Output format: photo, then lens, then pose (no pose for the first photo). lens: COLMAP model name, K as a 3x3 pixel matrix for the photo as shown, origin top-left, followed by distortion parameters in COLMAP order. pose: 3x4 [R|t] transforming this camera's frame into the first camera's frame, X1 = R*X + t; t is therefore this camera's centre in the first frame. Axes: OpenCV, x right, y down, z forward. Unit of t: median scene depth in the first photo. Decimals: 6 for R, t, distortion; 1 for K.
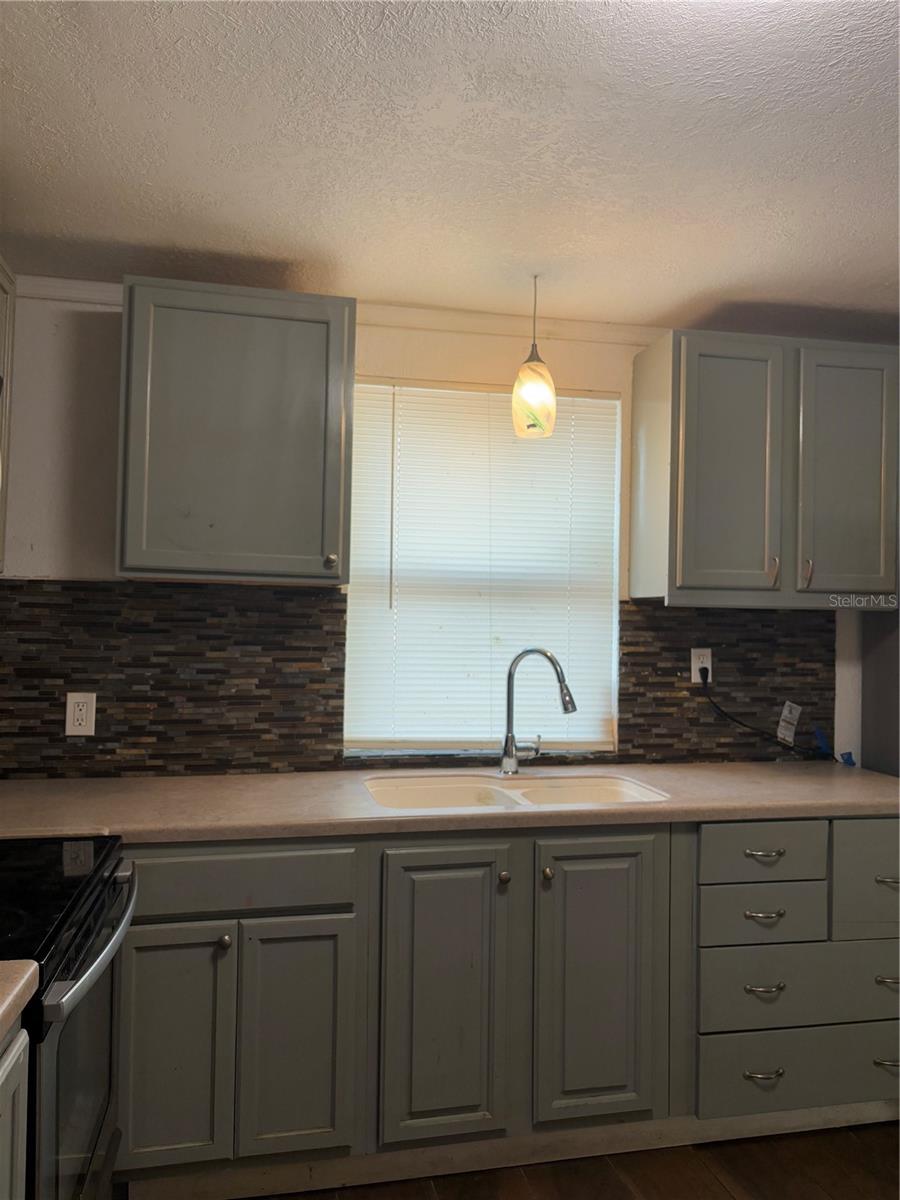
lens RADIAL K [[910.5, 0, 453.0], [0, 910.5, 609.8], [0, 0, 1]] dist [0.024605, -0.014945]
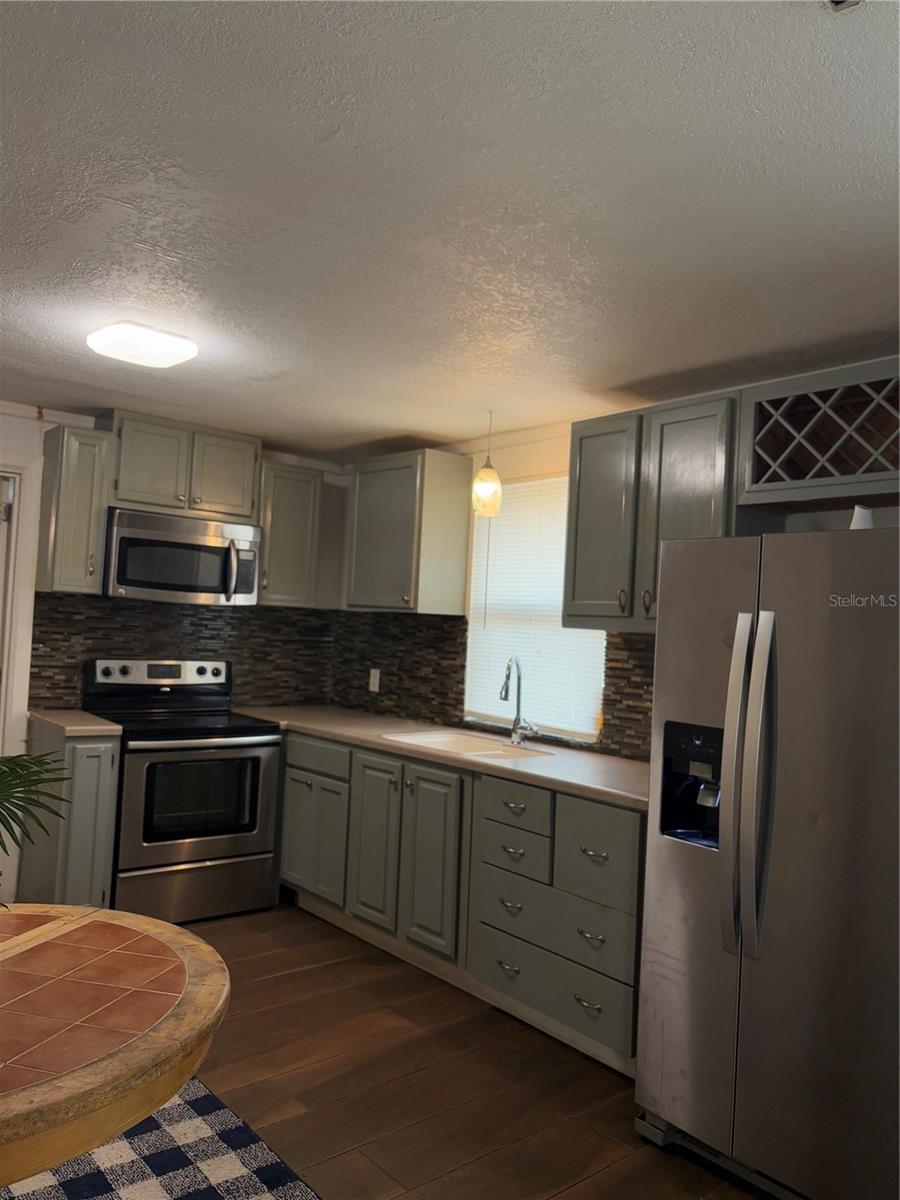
lens RADIAL K [[910.5, 0, 450.4], [0, 910.5, 590.7], [0, 0, 1]] dist [0.024605, -0.014945]
pose [[0.464481, -0.024403, -0.885247, 1.315270], [-0.033594, 0.998415, -0.045149, 0.005594], [0.884946, 0.050710, 0.462925, 0.222100]]
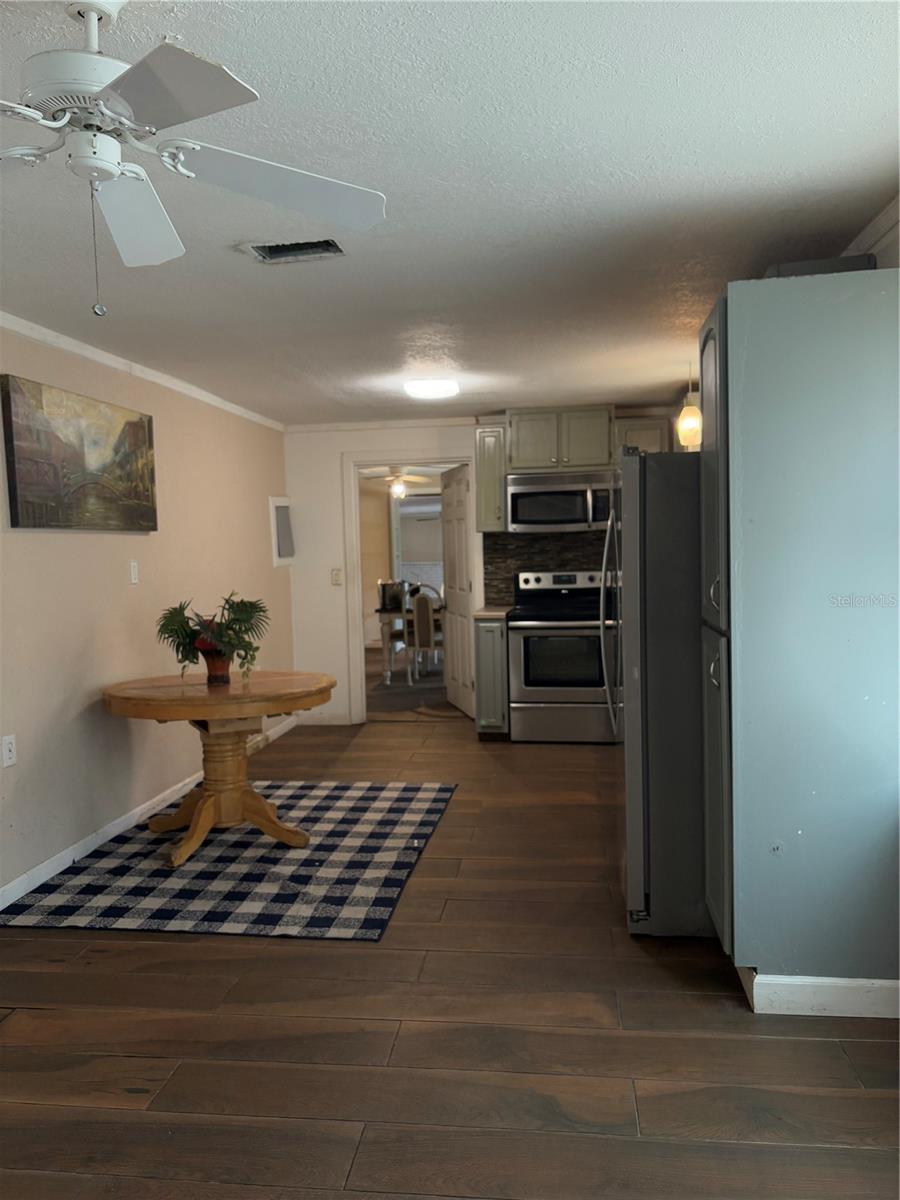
lens RADIAL K [[910.5, 0, 456.9], [0, 910.5, 600.8], [0, 0, 1]] dist [0.024605, -0.014945]
pose [[-0.352339, 0.047682, -0.934657, 2.295351], [0.036594, 0.998639, 0.037151, 0.073429], [0.935157, -0.021113, -0.353605, 1.582336]]
